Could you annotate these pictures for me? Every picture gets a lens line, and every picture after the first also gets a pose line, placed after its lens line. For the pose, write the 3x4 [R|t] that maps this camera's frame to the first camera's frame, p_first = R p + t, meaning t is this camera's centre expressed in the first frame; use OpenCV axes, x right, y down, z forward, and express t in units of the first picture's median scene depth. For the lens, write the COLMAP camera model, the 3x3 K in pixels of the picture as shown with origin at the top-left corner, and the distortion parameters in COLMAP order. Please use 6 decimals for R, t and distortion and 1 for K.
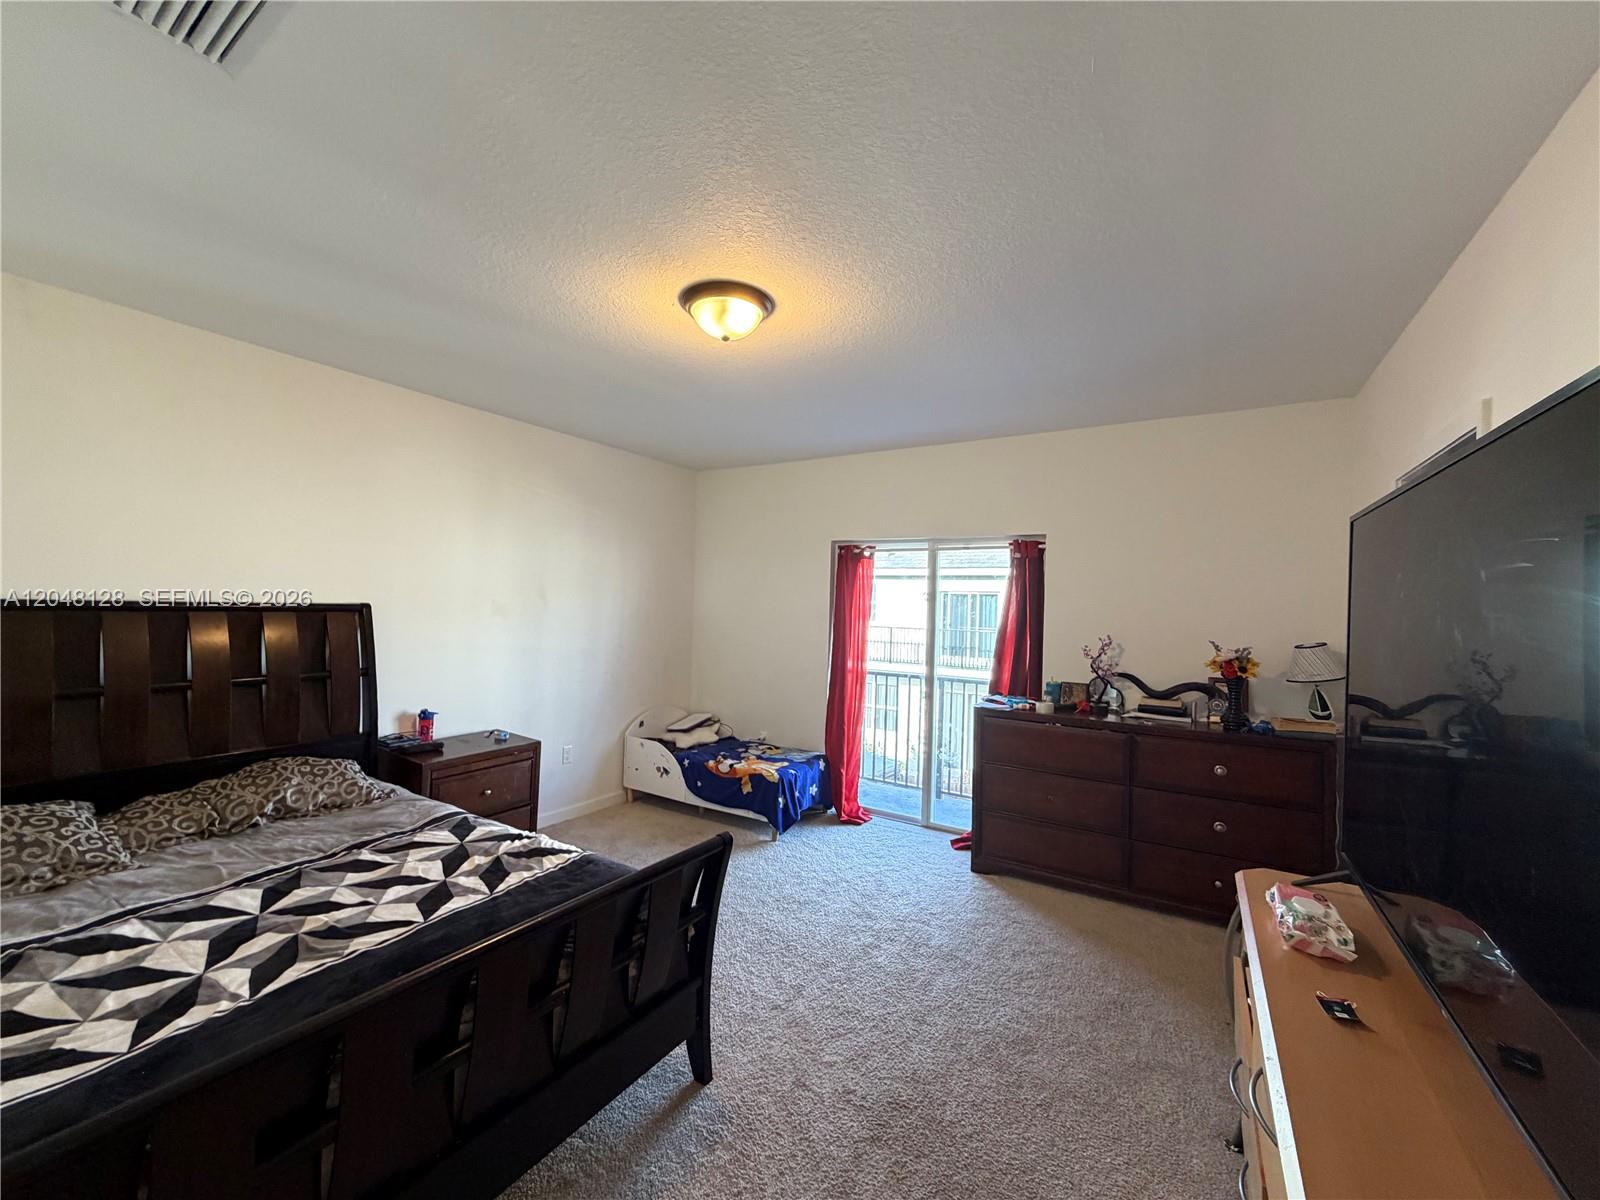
lens RADIAL K [[638.2, 0, 797.3], [0, 638.2, 599.2], [0, 0, 1]] dist [0.000022, 0.000172]
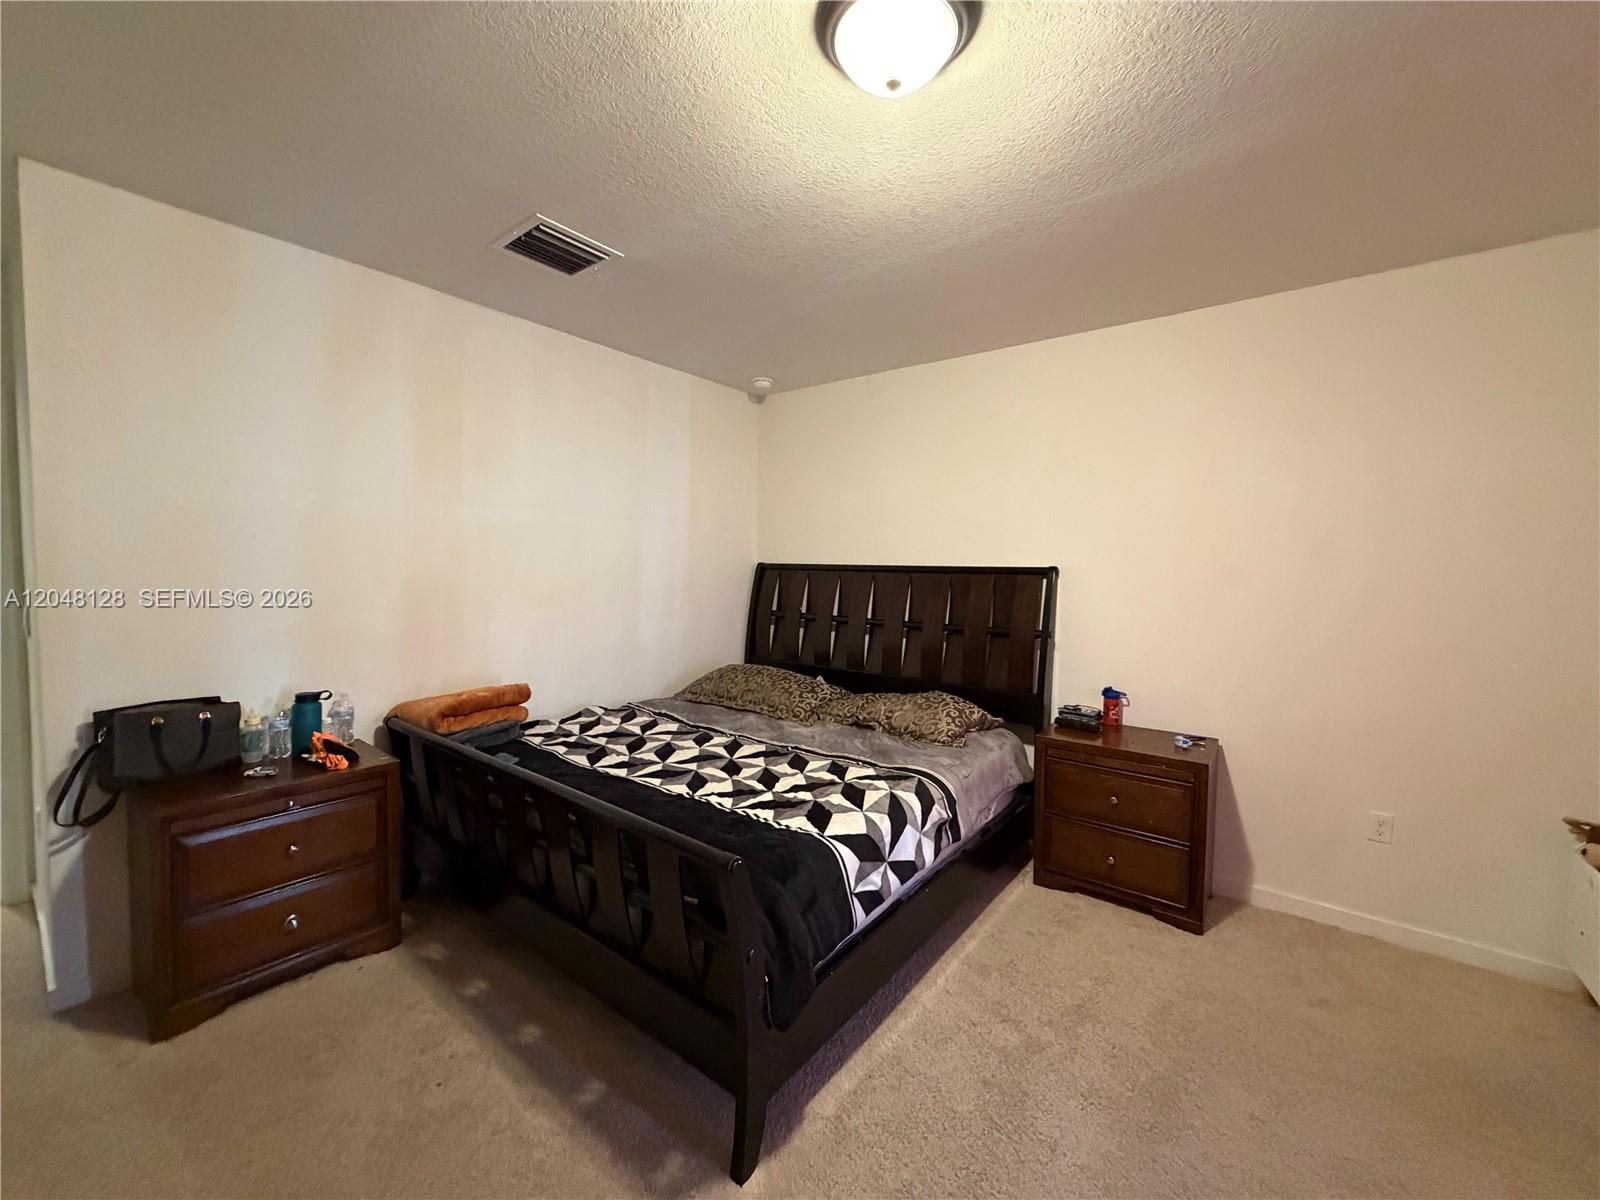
lens RADIAL K [[638.2, 0, 797.3], [0, 638.2, 599.2], [0, 0, 1]] dist [0.000022, 0.000172]
pose [[-0.117569, 0.038022, -0.992337, 0.660805], [-0.002379, 0.999253, 0.038569, 0.032635], [0.993062, 0.006895, -0.117391, 1.267386]]
